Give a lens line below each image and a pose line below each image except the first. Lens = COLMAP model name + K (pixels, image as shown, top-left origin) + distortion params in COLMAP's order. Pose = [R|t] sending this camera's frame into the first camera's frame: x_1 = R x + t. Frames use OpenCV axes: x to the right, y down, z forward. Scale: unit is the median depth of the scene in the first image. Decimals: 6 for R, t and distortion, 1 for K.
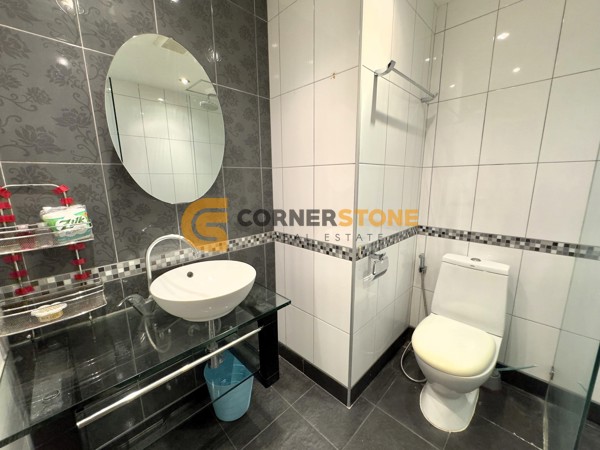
lens RADIAL K [[239.6, 0, 300.0], [0, 239.6, 224.7], [0, 0, 1]] dist [-0.000518, -0.000153]
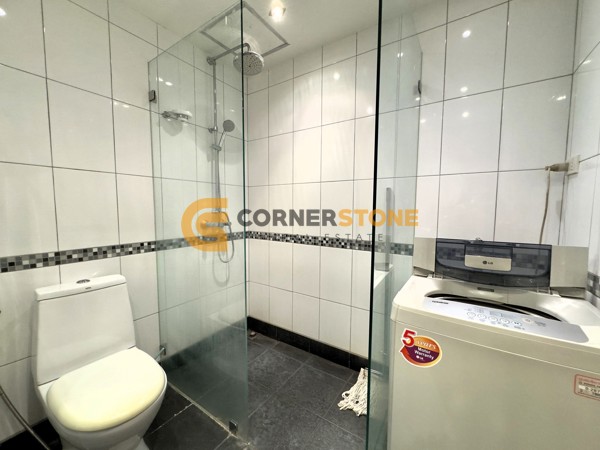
lens RADIAL K [[239.6, 0, 299.7], [0, 239.6, 223.6], [0, 0, 1]] dist [-0.000518, -0.000153]
pose [[-0.188388, -0.062927, 0.980077, -0.198938], [0.174428, 0.979935, 0.096446, 0.001815], [-0.966481, 0.189122, -0.173632, 0.384837]]
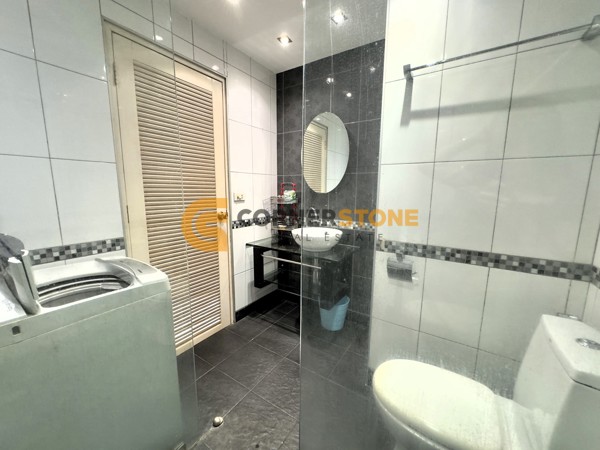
lens RADIAL K [[239.6, 0, 299.1], [0, 239.6, 226.1], [0, 0, 1]] dist [-0.000518, -0.000153]
pose [[0.196456, 0.155883, -0.968042, 1.268706], [-0.194865, 0.973795, 0.117263, -0.021579], [0.960954, 0.165601, 0.221684, 0.385147]]
